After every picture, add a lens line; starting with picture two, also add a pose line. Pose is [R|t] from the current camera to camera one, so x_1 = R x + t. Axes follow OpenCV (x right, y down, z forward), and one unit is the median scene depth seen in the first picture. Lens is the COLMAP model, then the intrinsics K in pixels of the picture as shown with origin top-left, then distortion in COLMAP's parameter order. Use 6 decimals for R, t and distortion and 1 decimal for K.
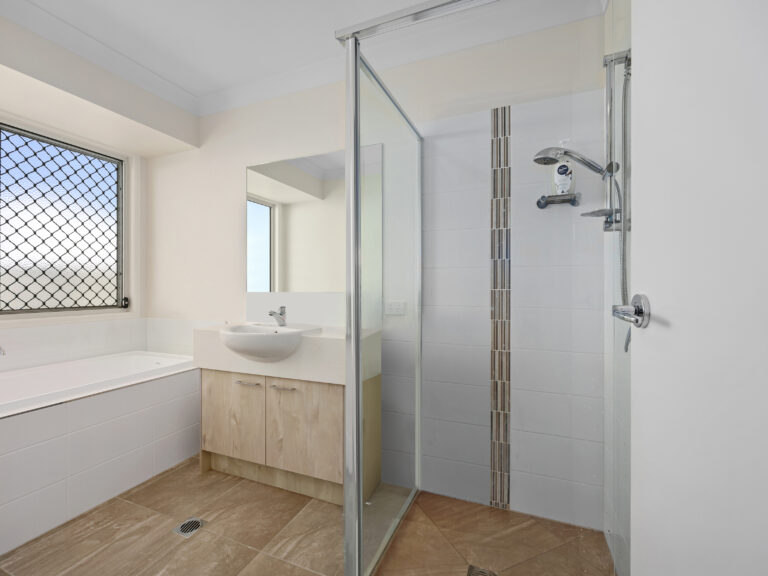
lens RADIAL K [[343.0, 0, 382.2], [0, 343.0, 285.2], [0, 0, 1]] dist [-0.002924, 0.000538]
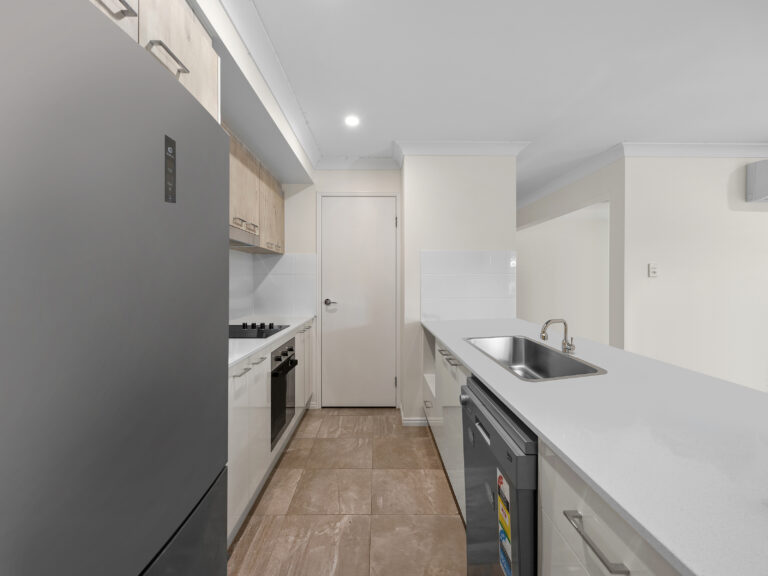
lens RADIAL K [[343.0, 0, 386.3], [0, 343.0, 281.8], [0, 0, 1]] dist [-0.002924, 0.000538]
pose [[-0.924882, -0.002267, -0.380248, -0.270335], [-0.003183, 0.999993, 0.001781, -0.086352], [0.380241, 0.002858, -0.924883, 2.781014]]
